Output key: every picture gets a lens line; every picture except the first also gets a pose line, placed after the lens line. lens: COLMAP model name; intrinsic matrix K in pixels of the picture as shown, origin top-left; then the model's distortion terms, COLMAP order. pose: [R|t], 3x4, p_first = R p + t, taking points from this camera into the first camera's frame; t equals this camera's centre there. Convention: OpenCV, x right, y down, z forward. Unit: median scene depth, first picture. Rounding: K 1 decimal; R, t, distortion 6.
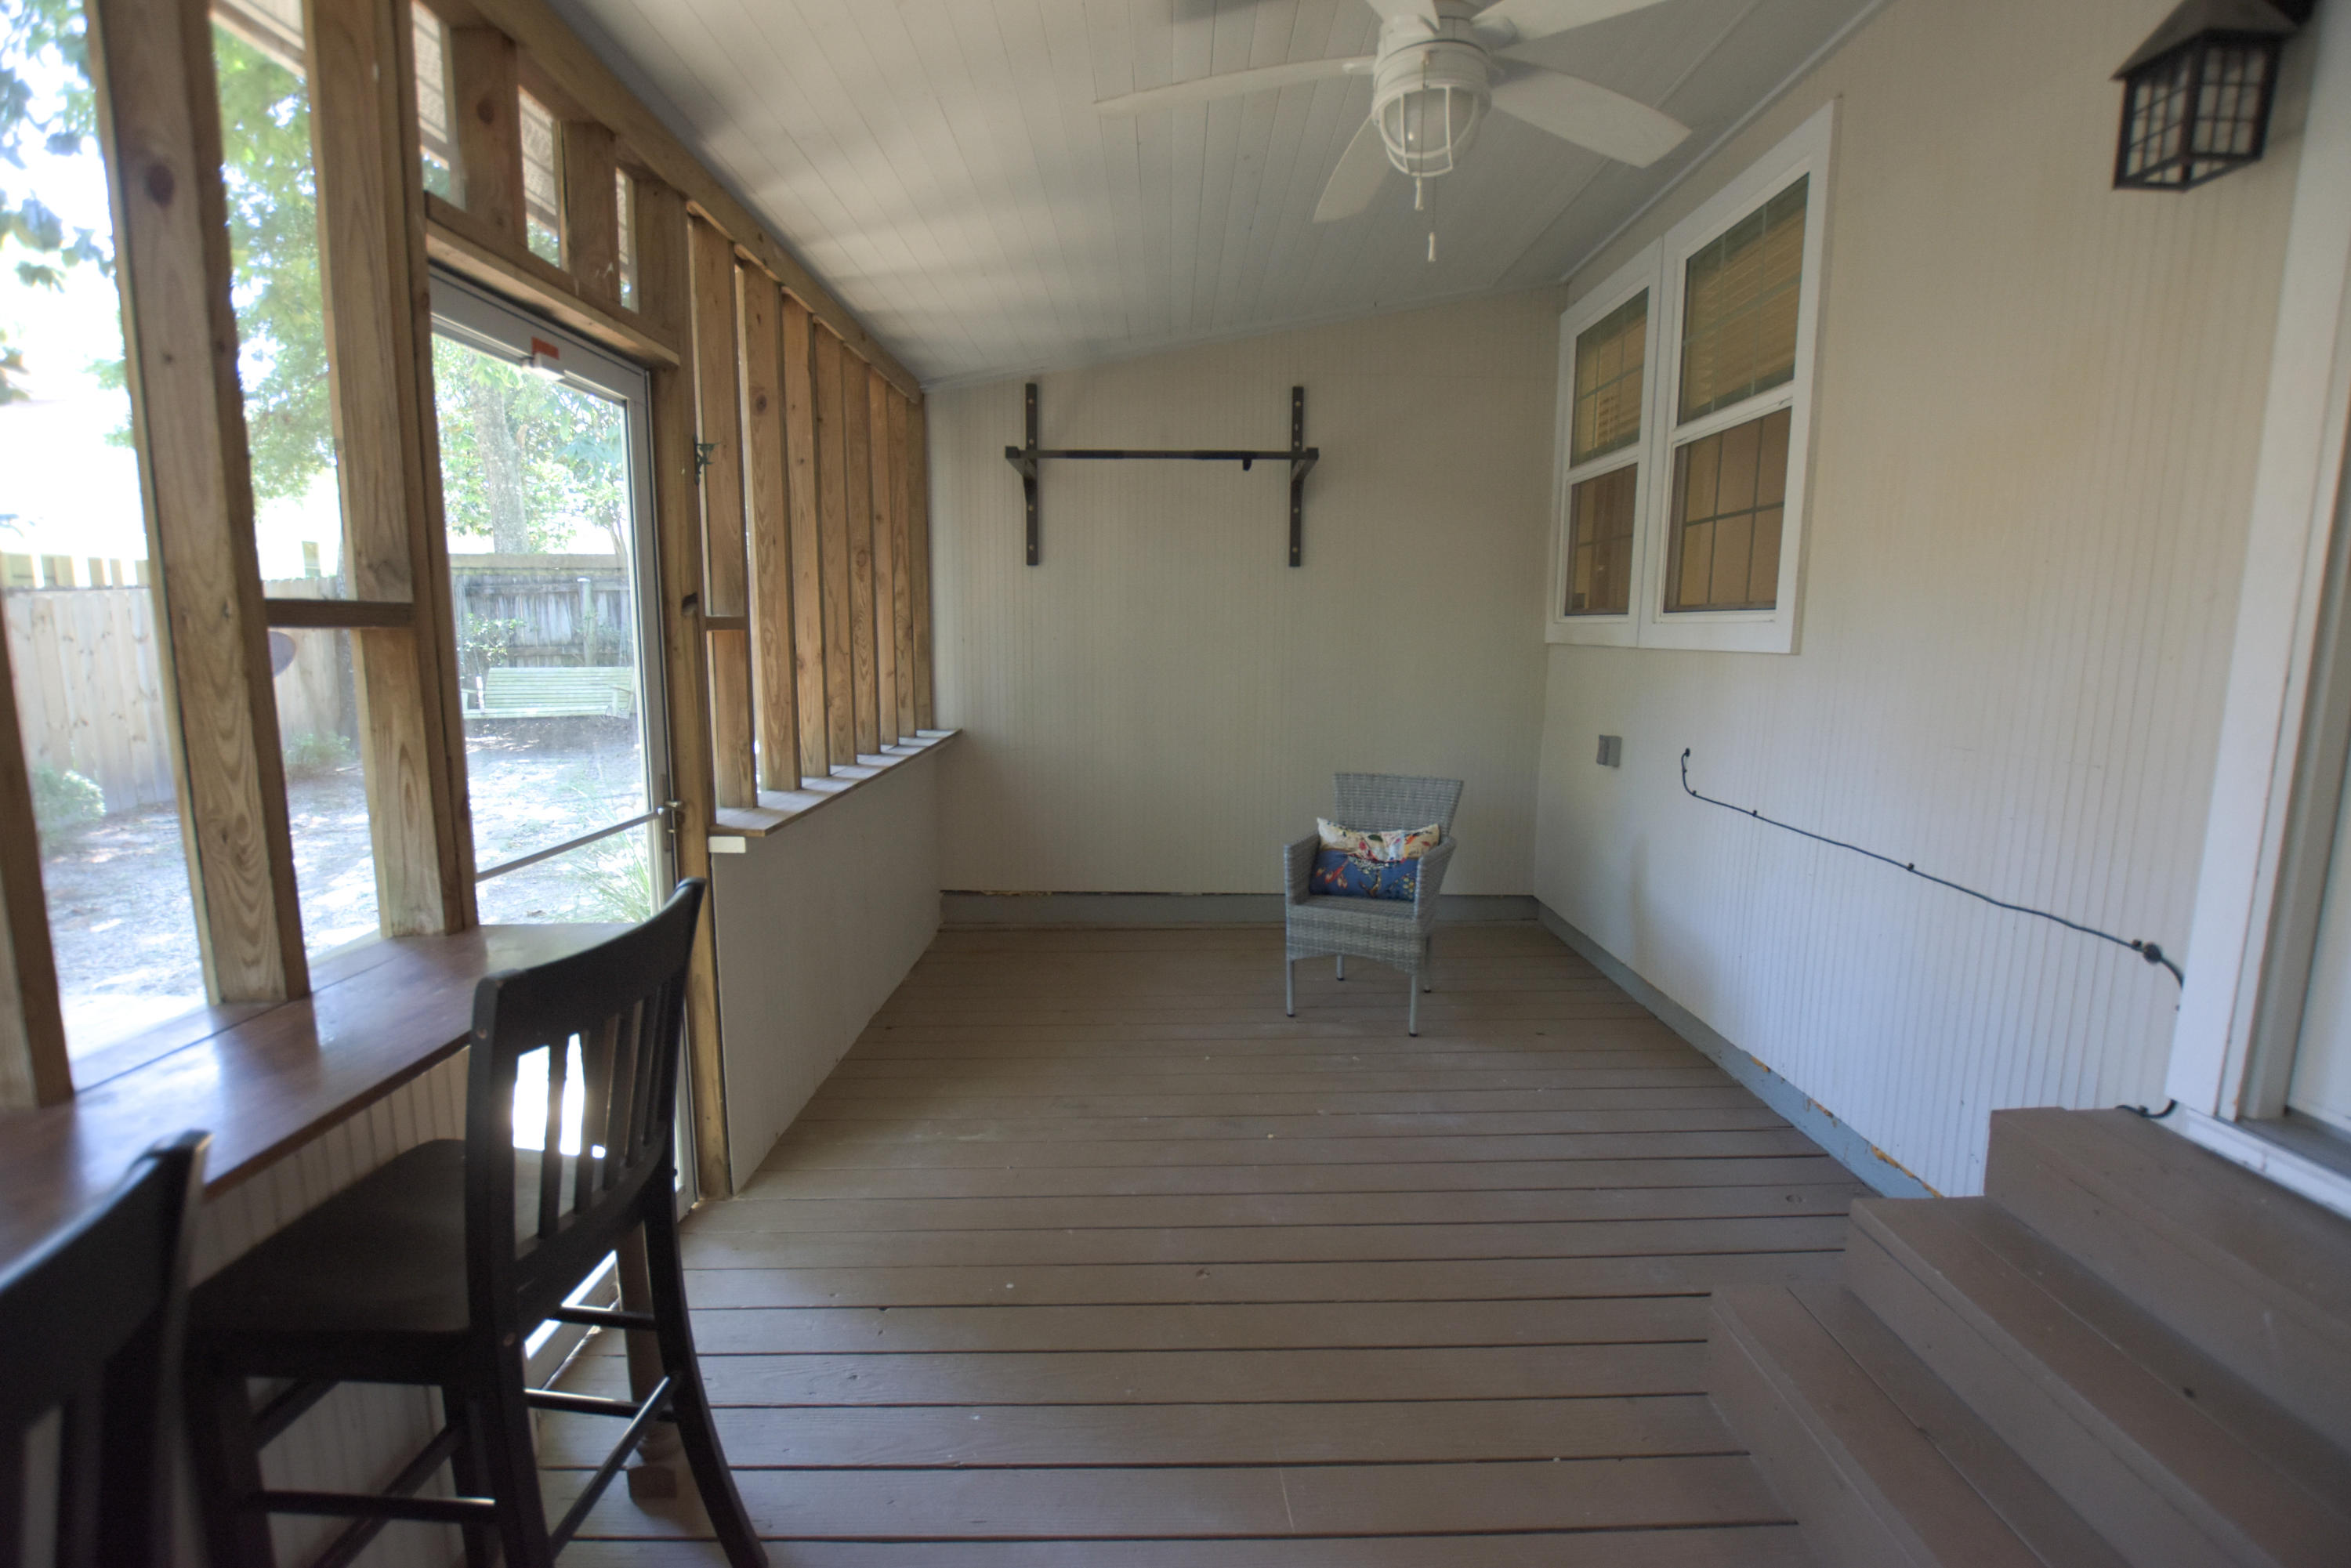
lens RADIAL K [[1036.8, 0, 1187.4], [0, 1036.8, 786.4], [0, 0, 1]] dist [-0.038273, 0.006822]
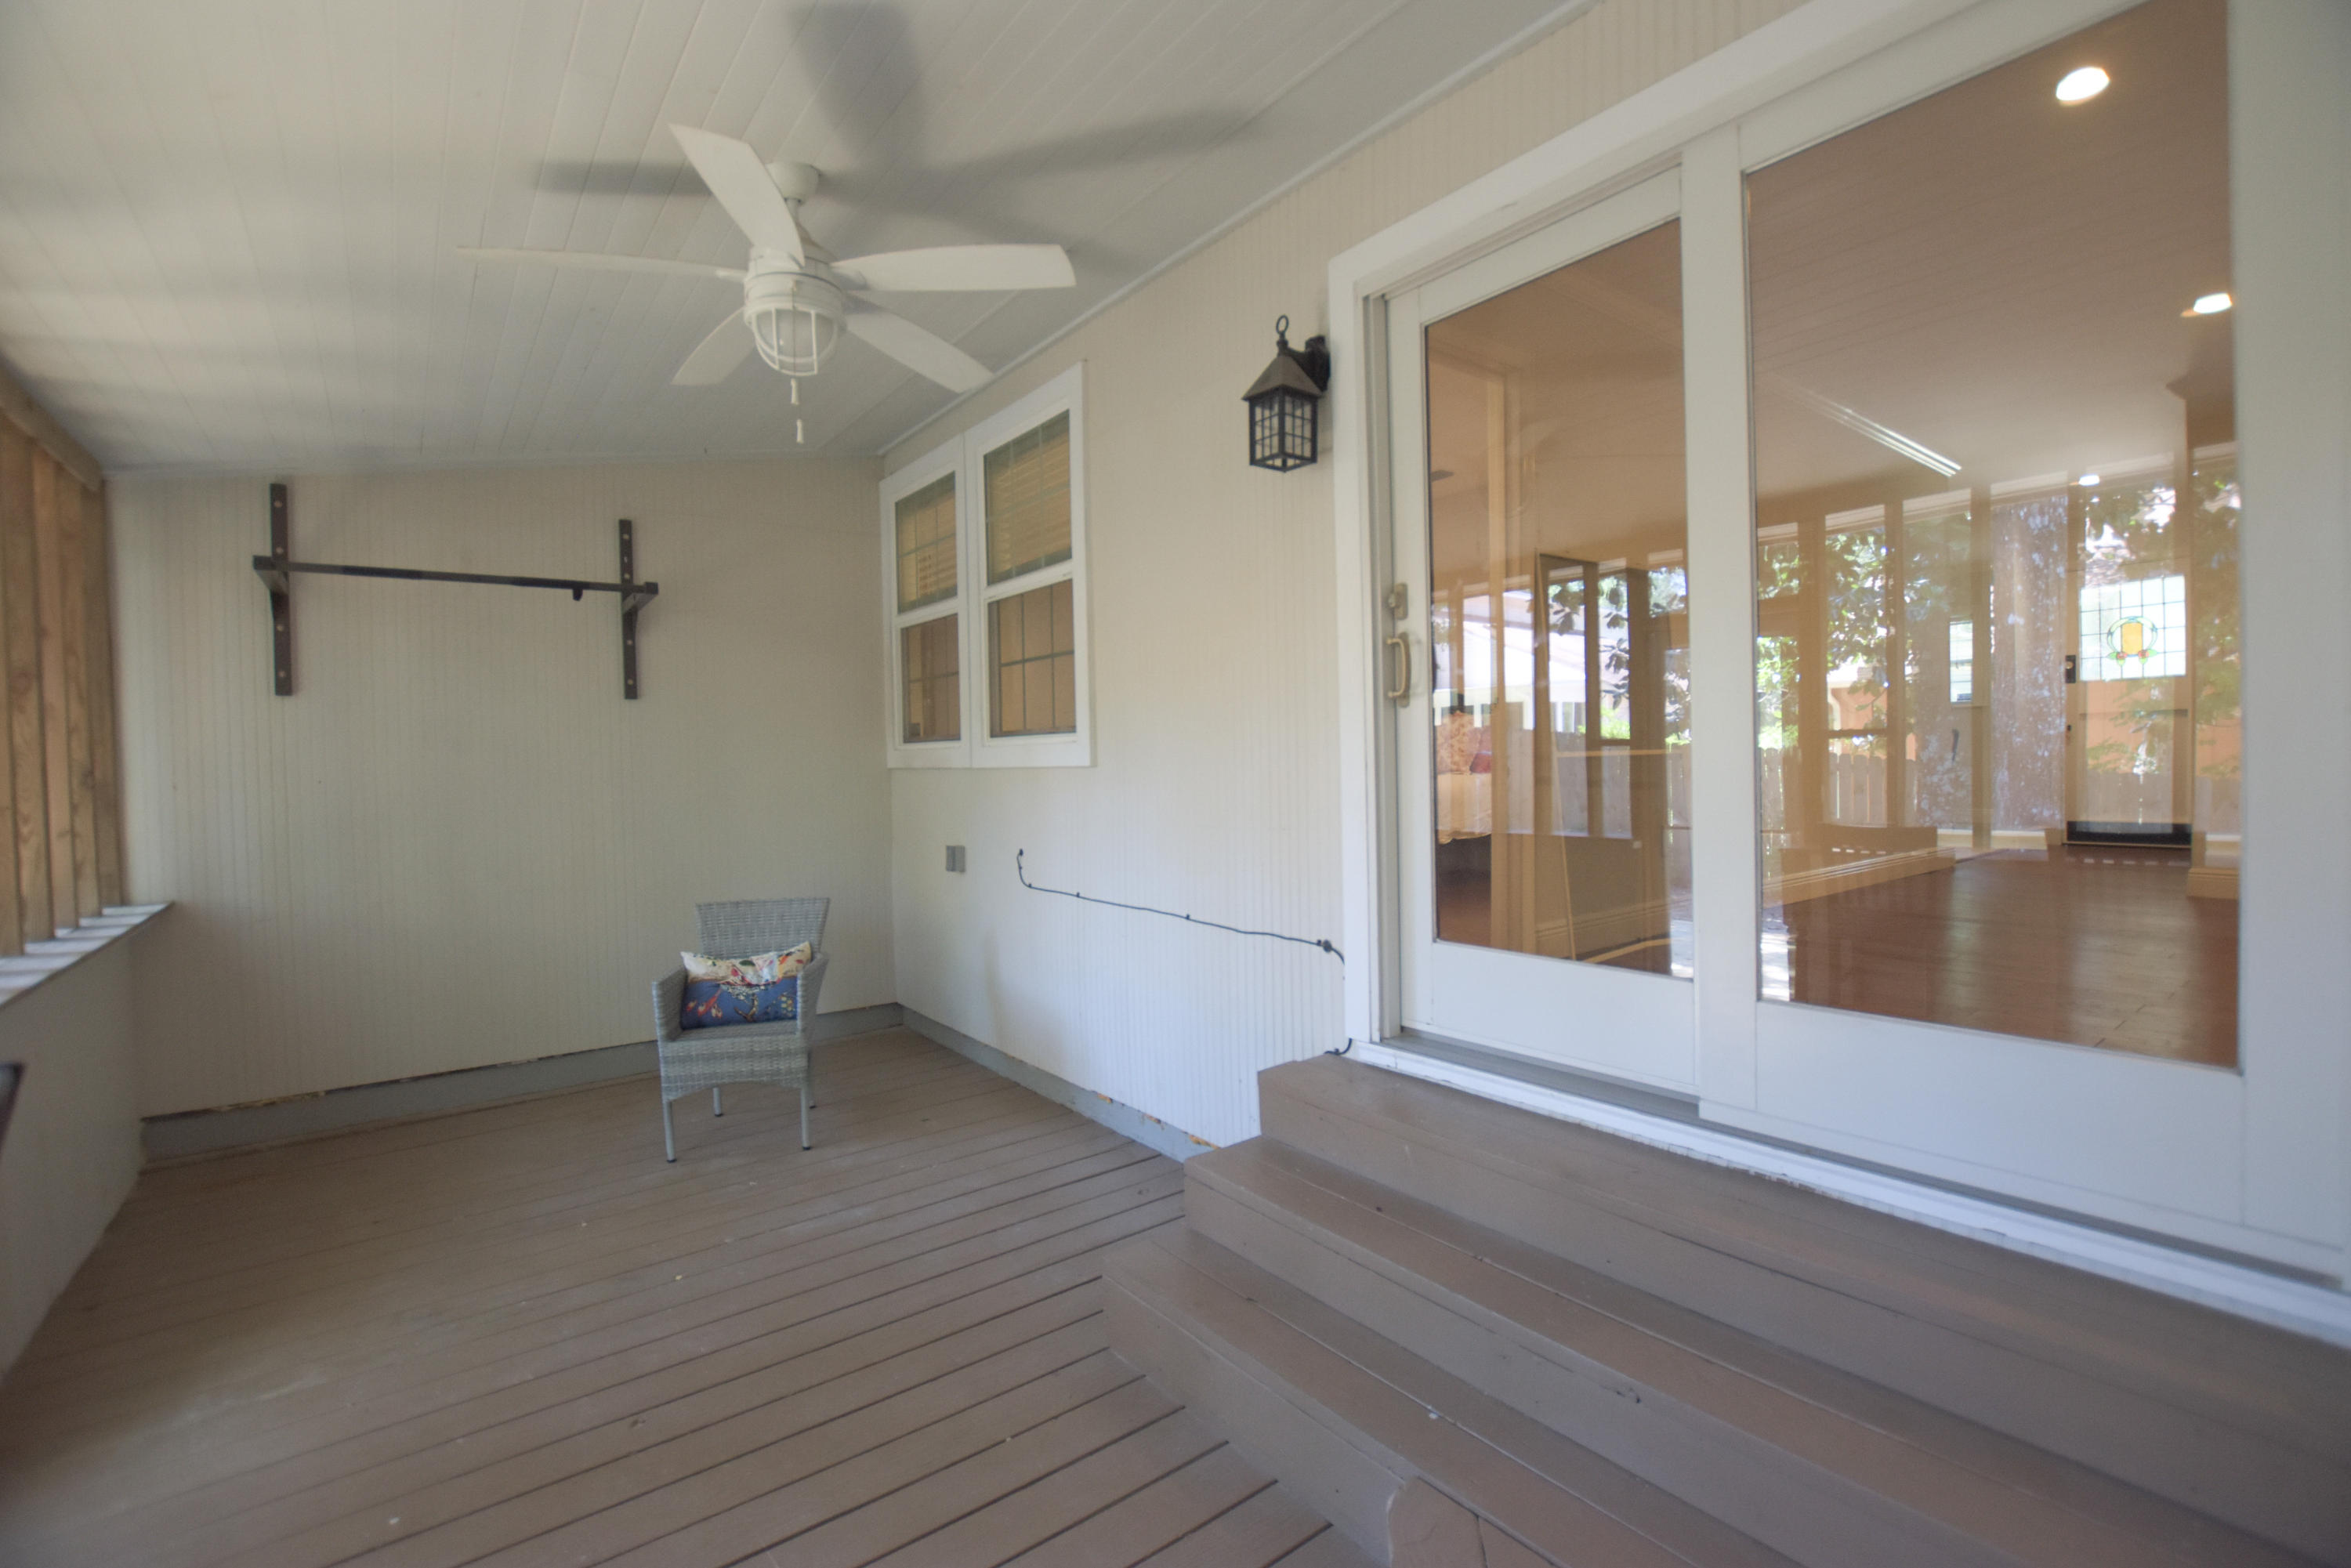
lens RADIAL K [[1036.8, 0, 1187.4], [0, 1036.8, 786.4], [0, 0, 1]] dist [-0.038273, 0.006822]
pose [[0.802111, -0.040445, 0.595804, -0.080122], [0.115952, 0.989264, -0.088949, 0.022542], [-0.585810, 0.140432, 0.798189, -0.095434]]
